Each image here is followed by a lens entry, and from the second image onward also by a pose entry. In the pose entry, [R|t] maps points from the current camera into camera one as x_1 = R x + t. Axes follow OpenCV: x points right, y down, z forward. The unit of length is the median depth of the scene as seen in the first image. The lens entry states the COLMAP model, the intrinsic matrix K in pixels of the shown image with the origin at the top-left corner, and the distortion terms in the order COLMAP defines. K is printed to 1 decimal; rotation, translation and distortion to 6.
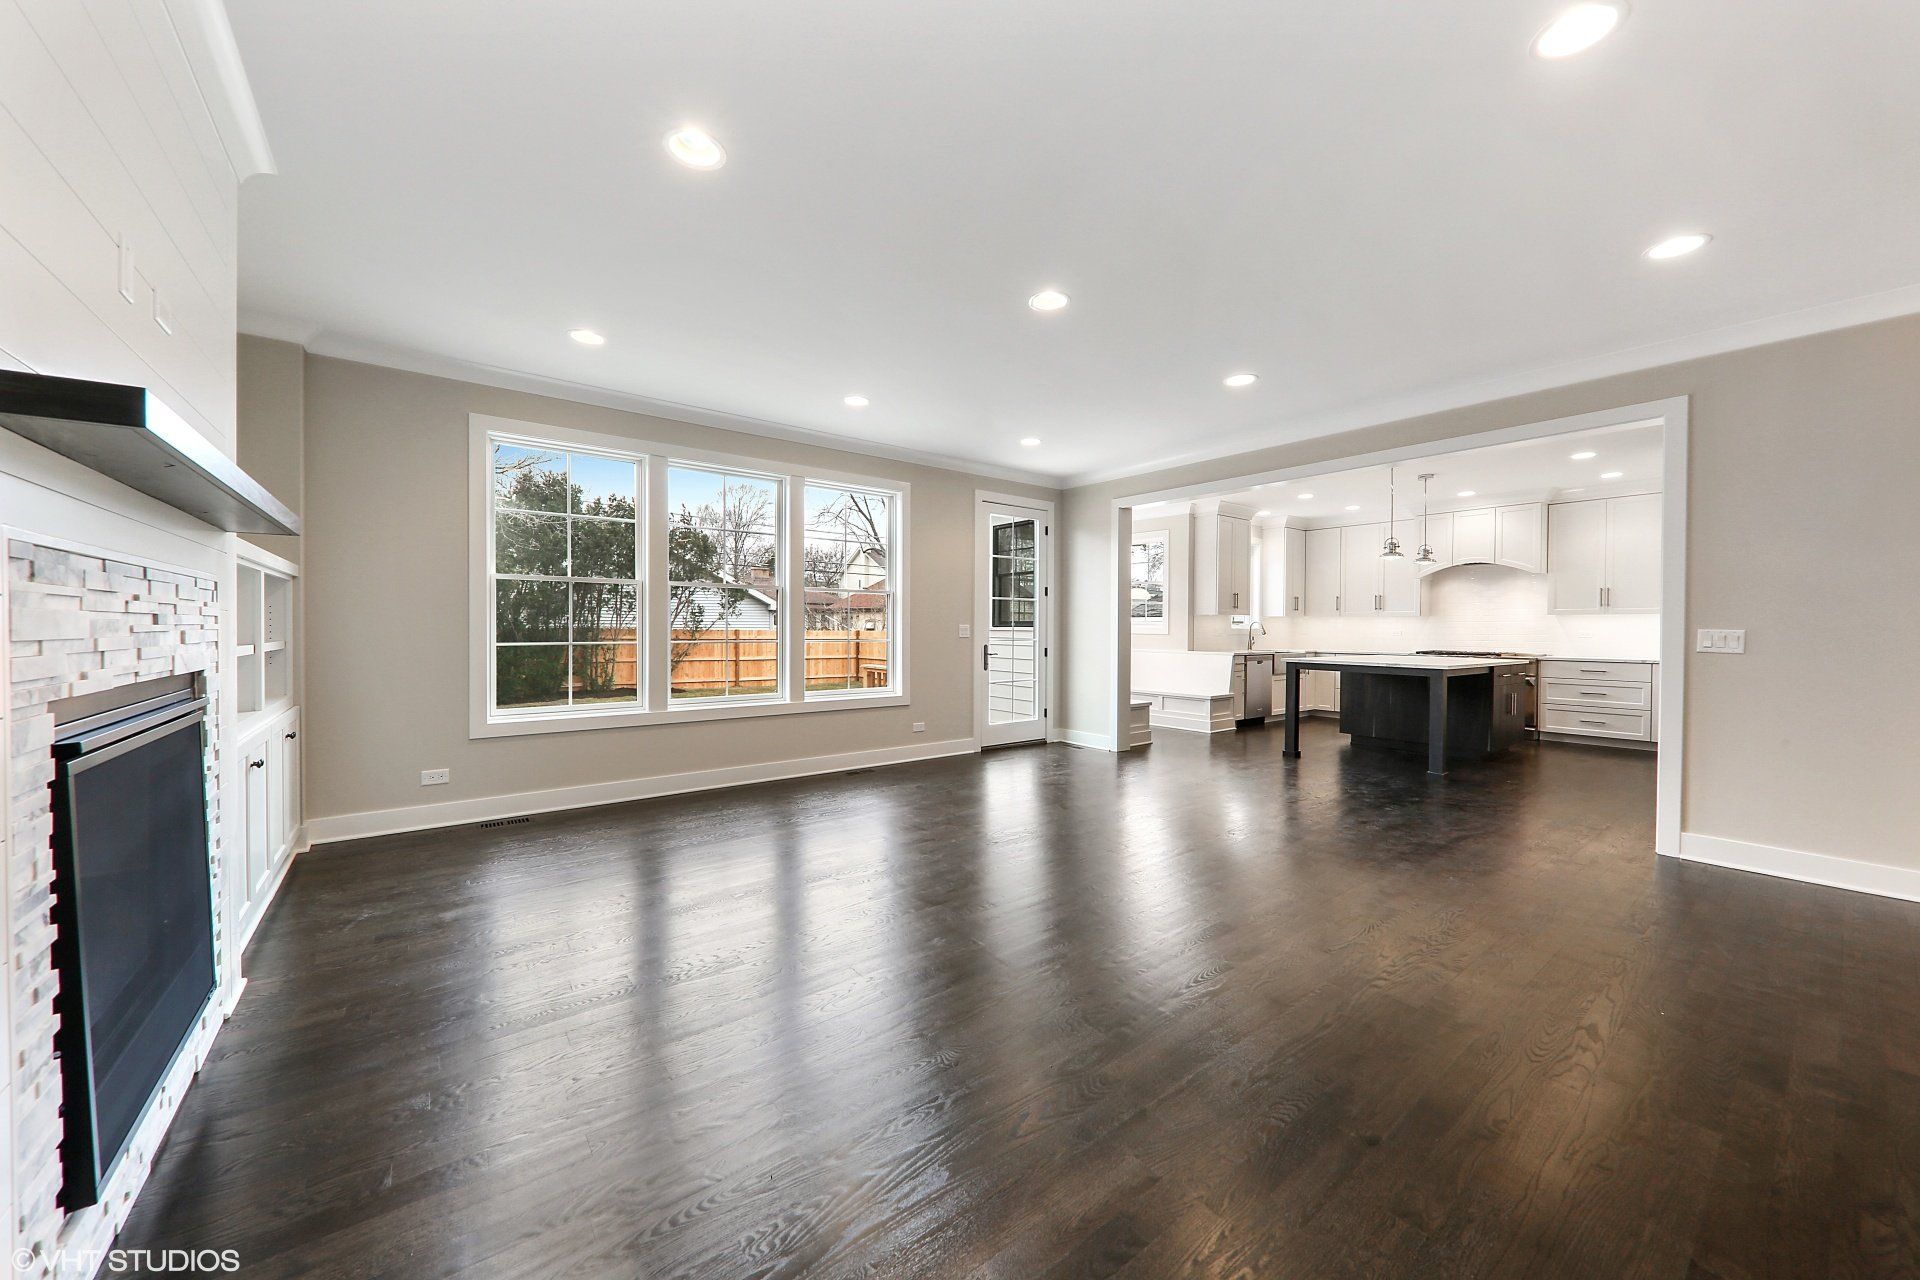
lens RADIAL K [[668.7, 0, 964.5], [0, 668.7, 640.8], [0, 0, 1]] dist [-0.002607, -0.000282]
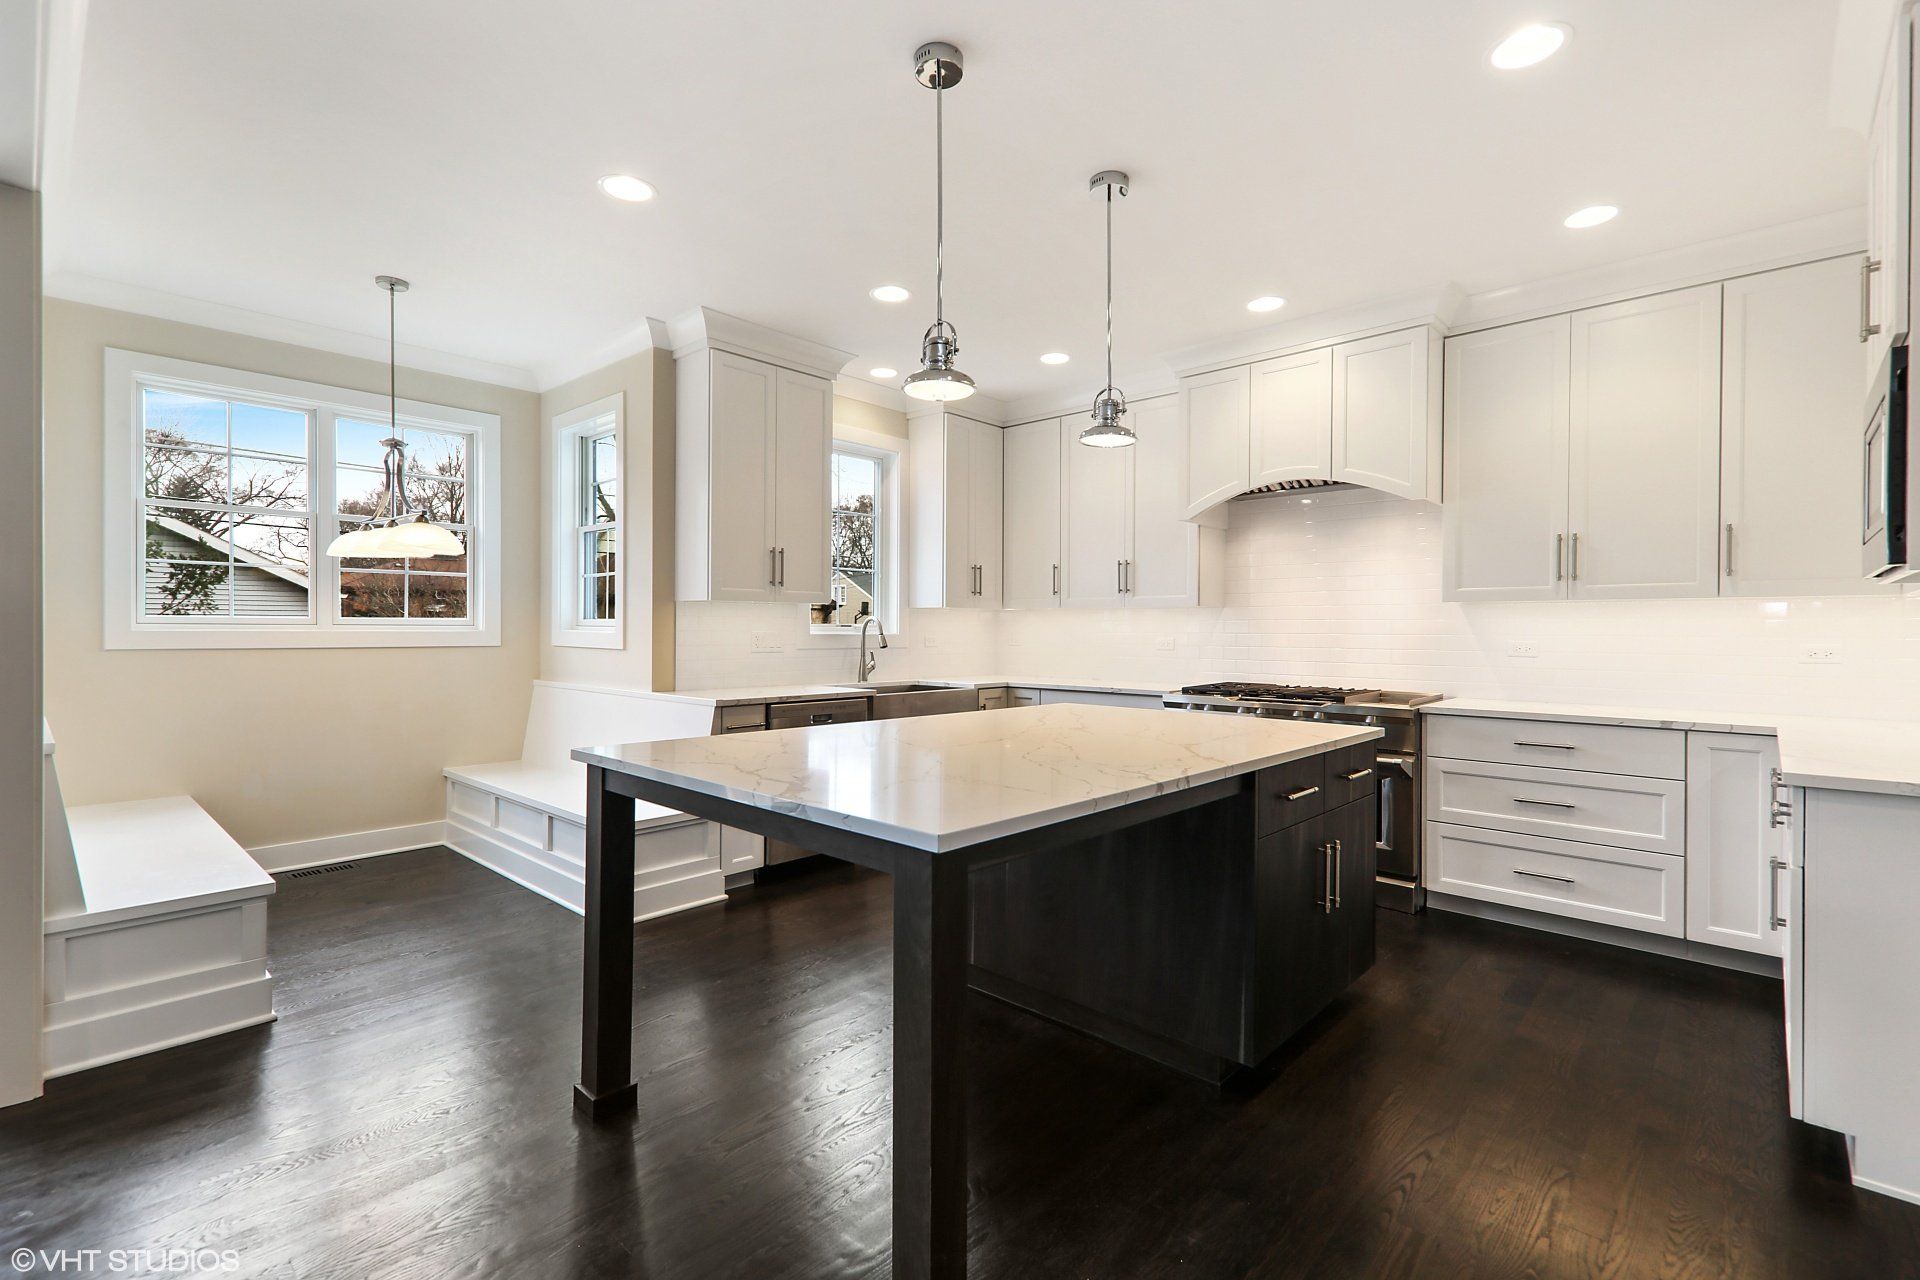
lens RADIAL K [[841.0, 0, 954.0], [0, 841.0, 641.8], [0, 0, 1]] dist [0.004504, 0.000566]
pose [[0.986267, -0.006922, 0.165014, 0.454899], [0.007025, 0.999975, -0.000041, -0.014956], [-0.165010, 0.001200, 0.986291, 0.497828]]
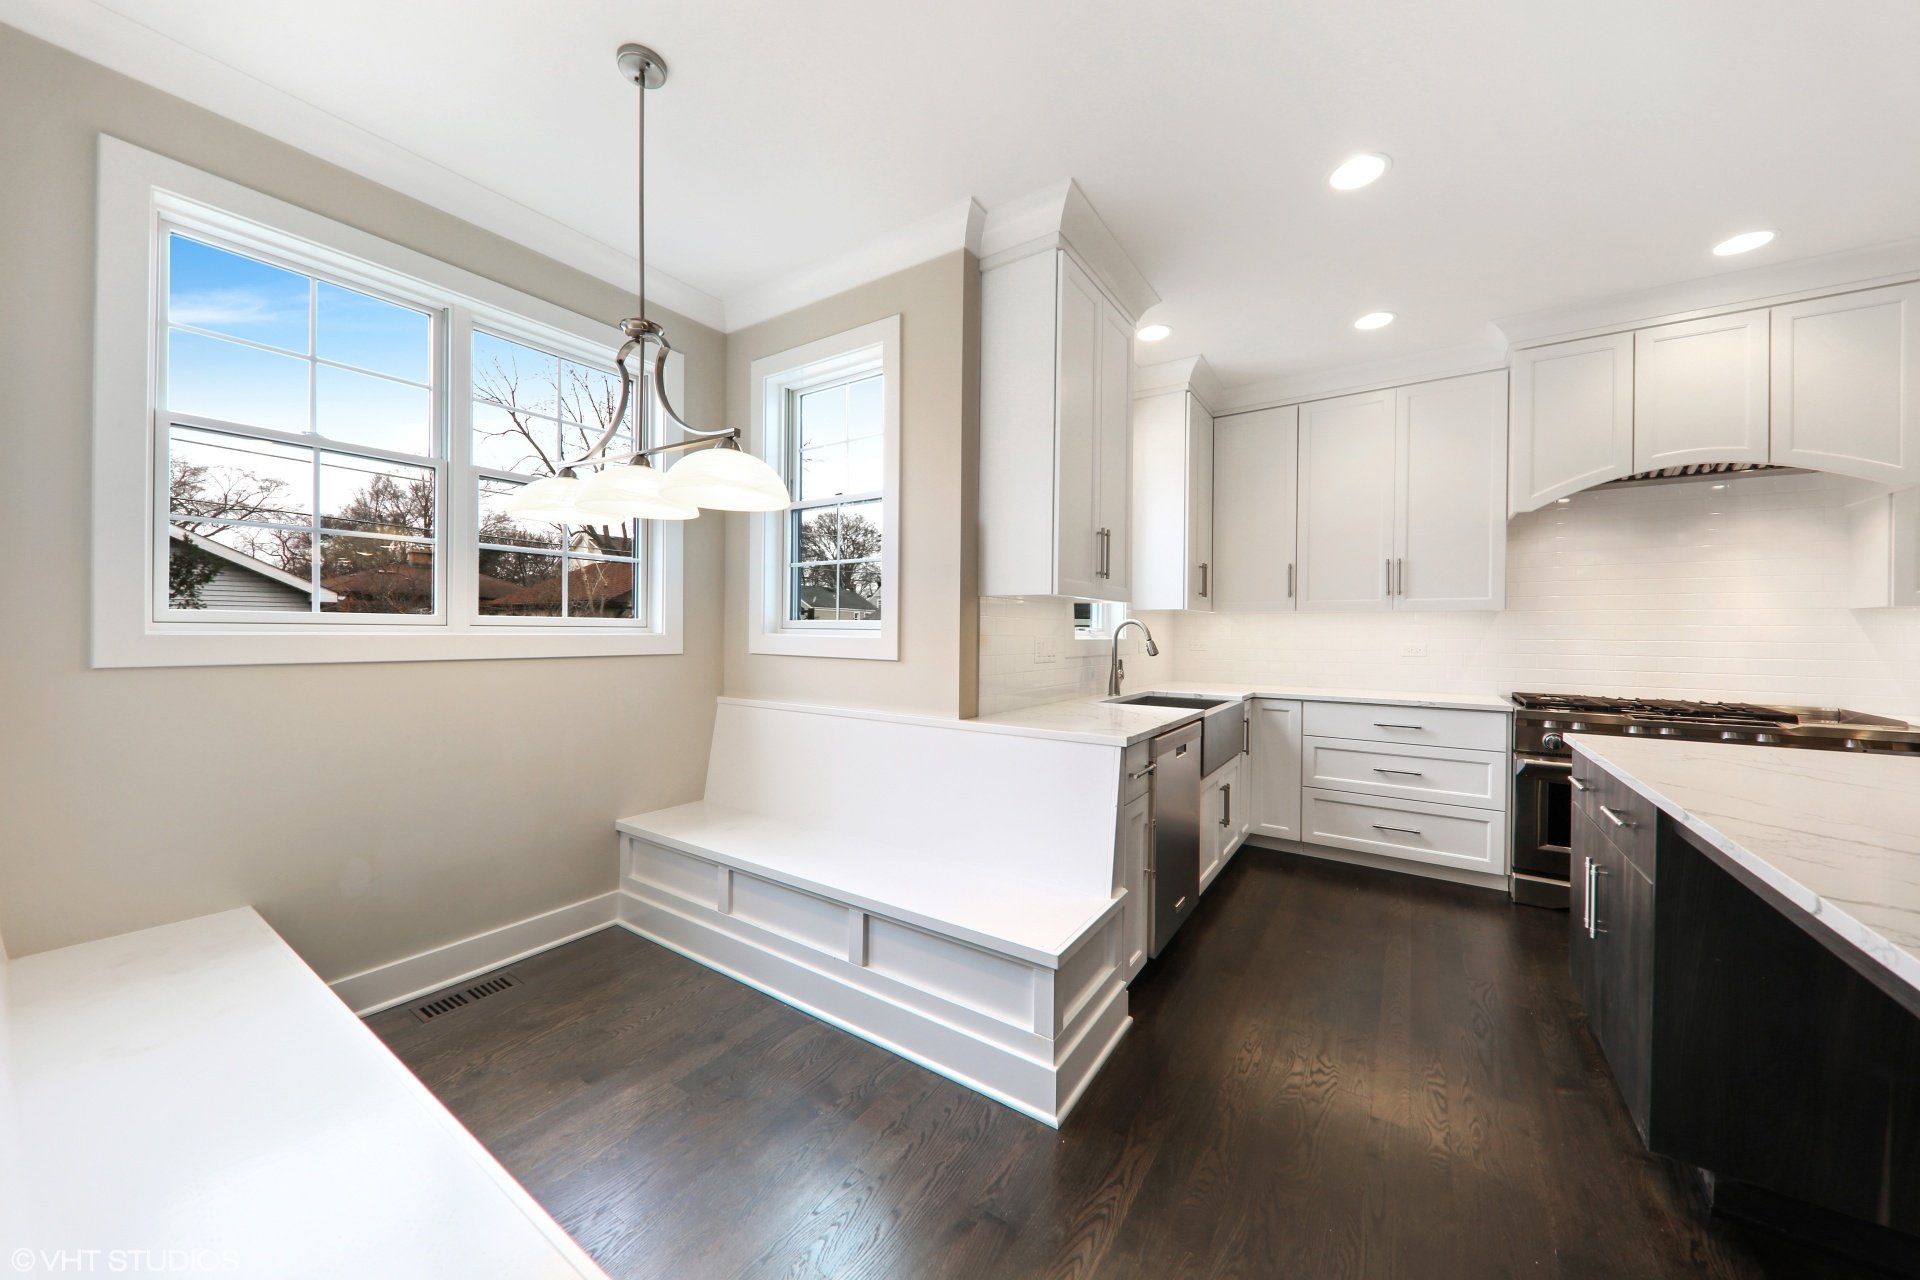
lens RADIAL K [[668.7, 0, 952.9], [0, 668.7, 636.2], [0, 0, 1]] dist [-0.002607, -0.000282]
pose [[0.954651, -0.001465, 0.297725, 0.258610], [0.004040, 0.999960, -0.008032, -0.020426], [-0.297701, 0.008870, 0.954618, 0.762566]]
